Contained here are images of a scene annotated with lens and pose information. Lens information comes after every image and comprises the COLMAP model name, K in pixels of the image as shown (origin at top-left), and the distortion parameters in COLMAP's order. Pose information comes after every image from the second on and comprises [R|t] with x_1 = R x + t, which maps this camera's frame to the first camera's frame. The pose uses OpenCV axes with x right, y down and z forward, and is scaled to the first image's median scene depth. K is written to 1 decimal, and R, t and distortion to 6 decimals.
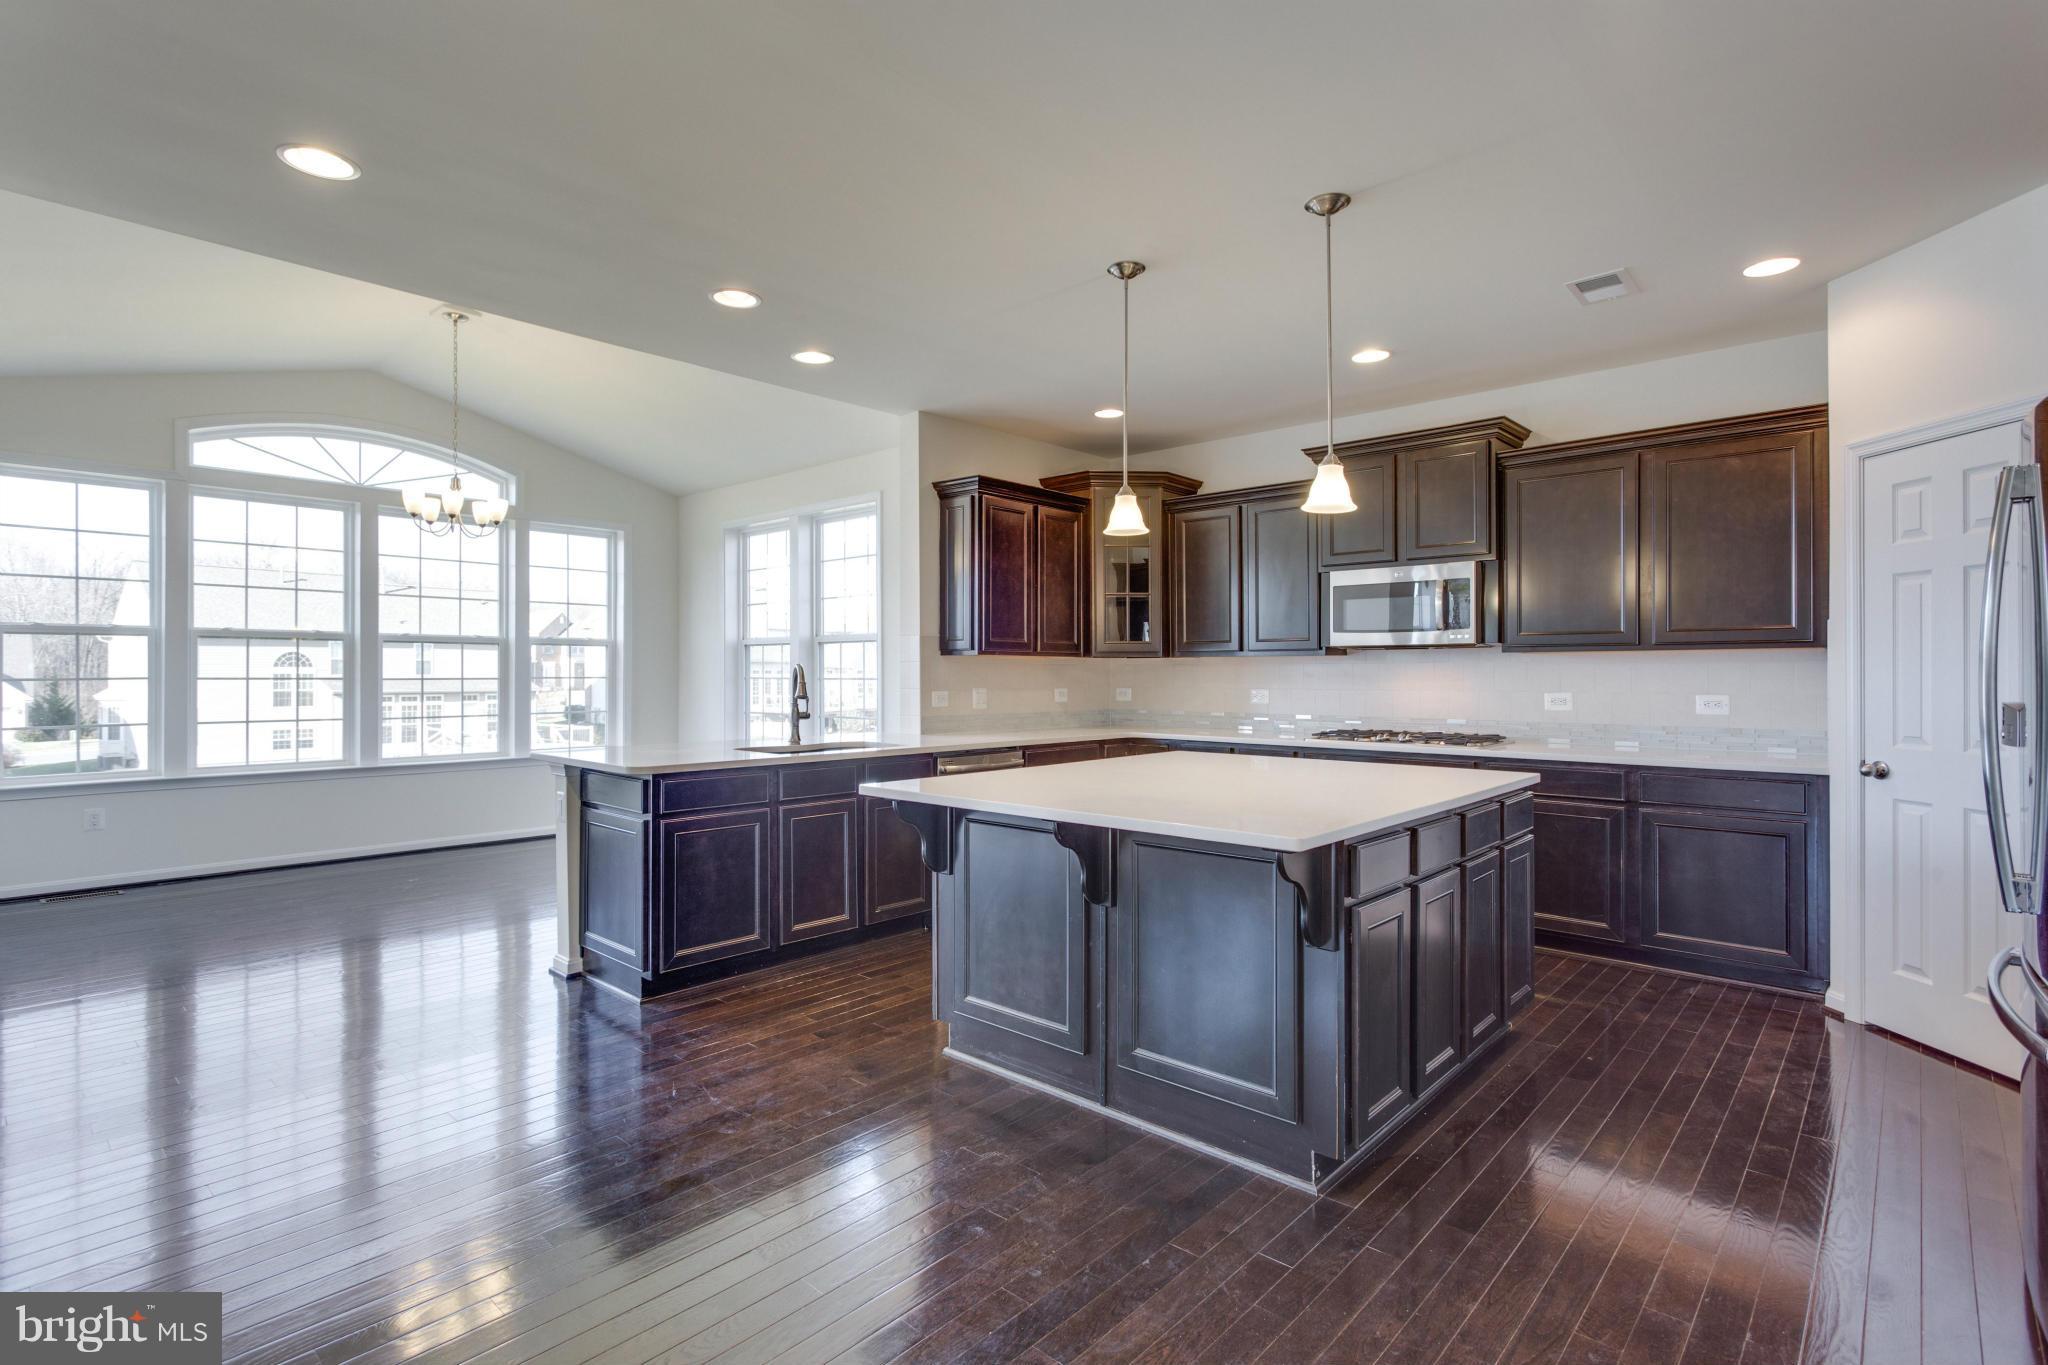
lens RADIAL K [[997.8, 0, 1017.7], [0, 997.8, 670.2], [0, 0, 1]] dist [0.001932, 0.000593]
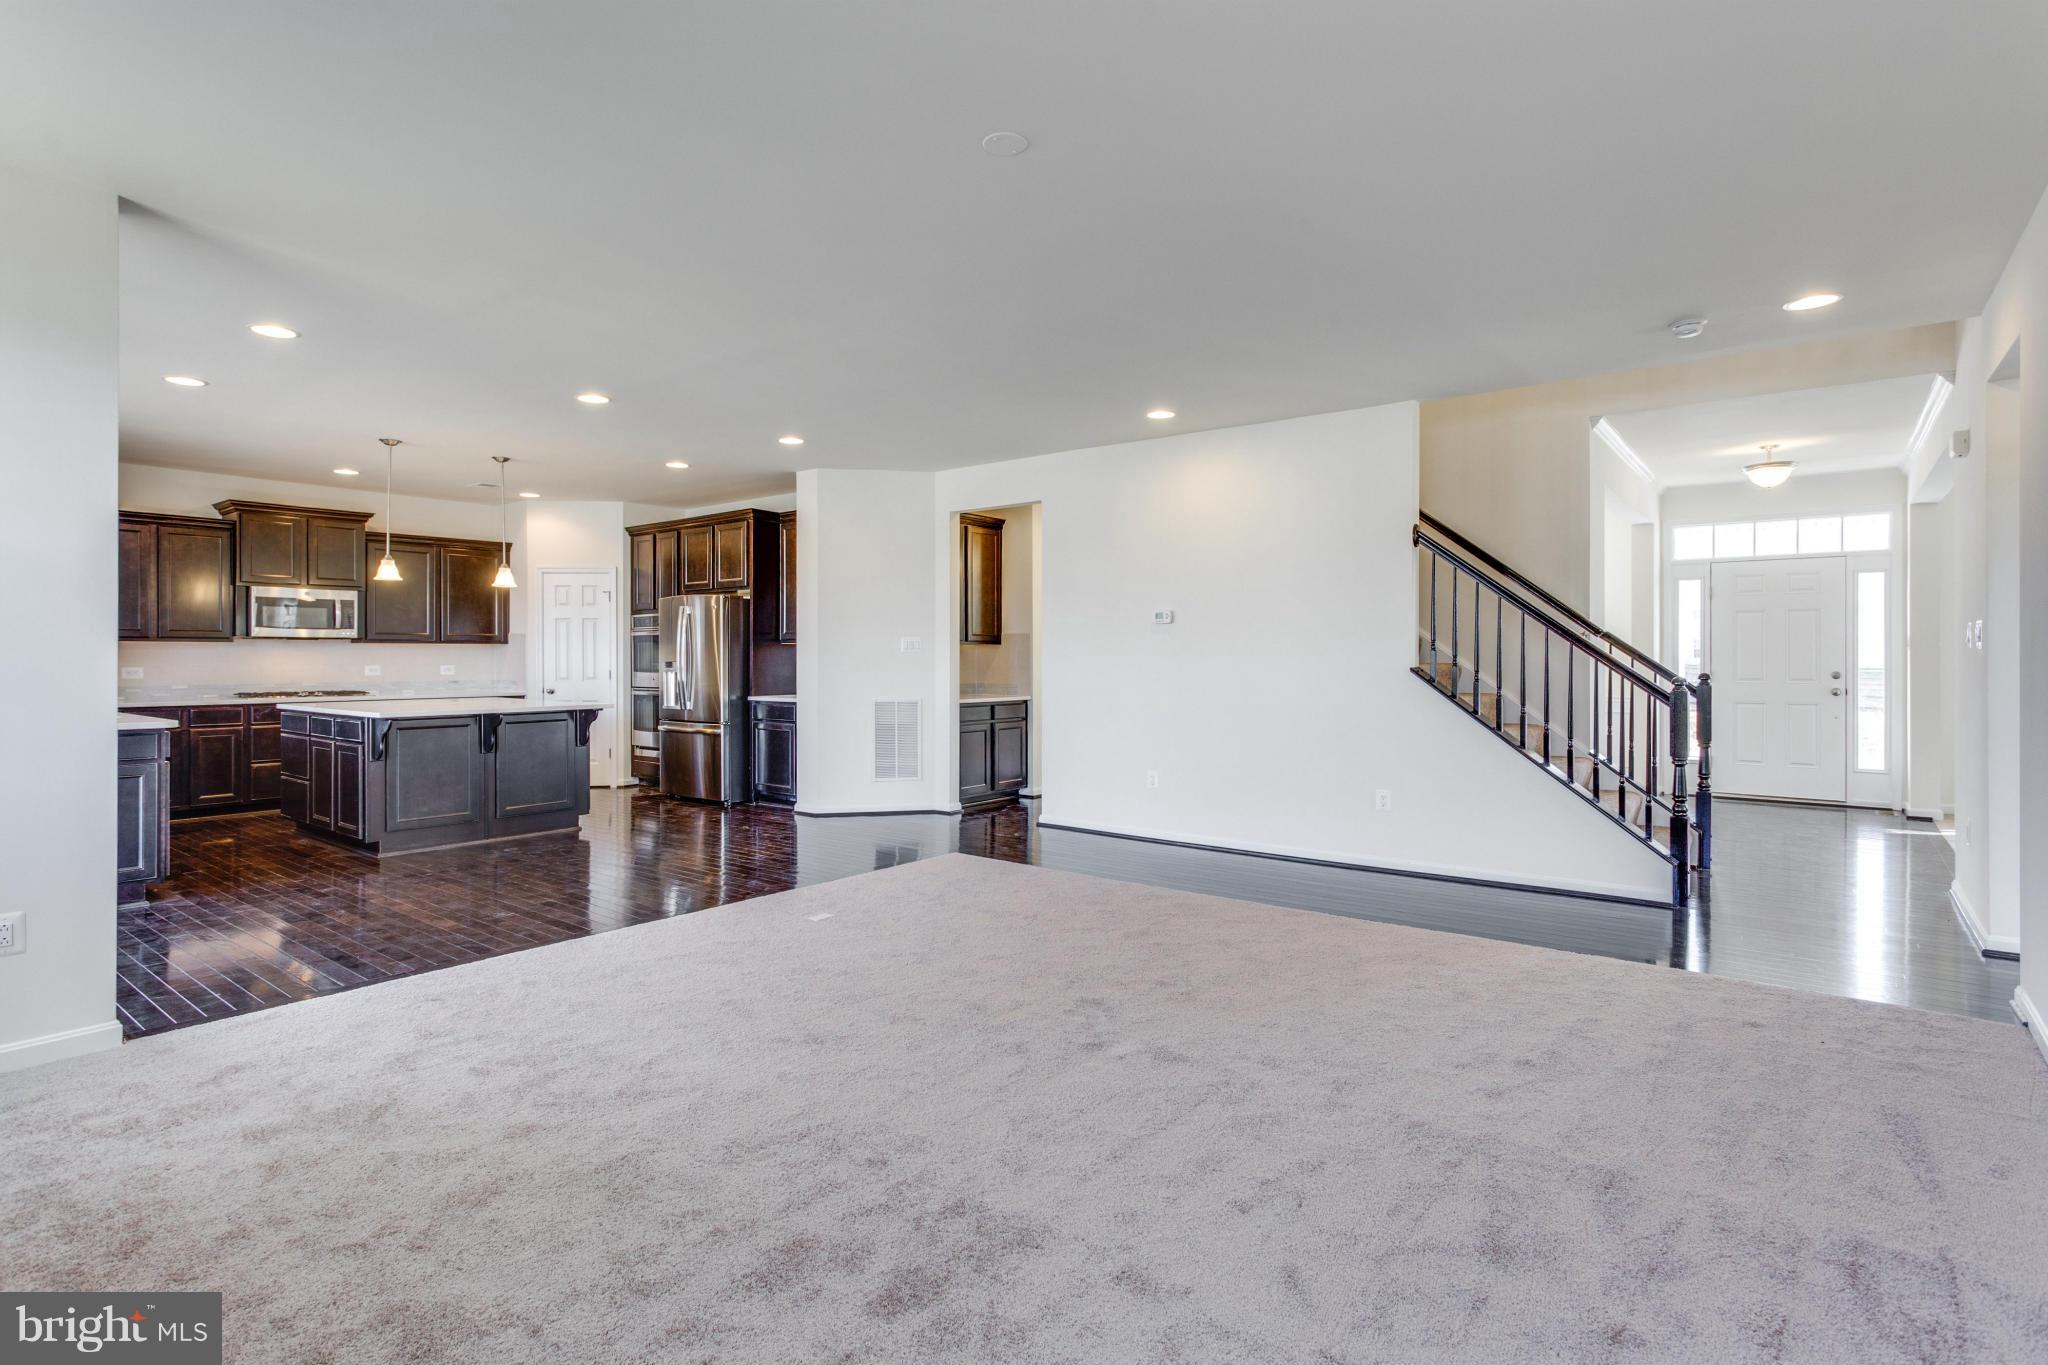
lens RADIAL K [[997.8, 0, 1017.7], [0, 997.8, 670.2], [0, 0, 1]] dist [0.001932, 0.000593]
pose [[-0.070088, -0.013252, 0.997453, -1.392816], [-0.003677, 0.999908, 0.013027, 0.003528], [-0.997534, -0.002755, -0.070131, -0.042577]]
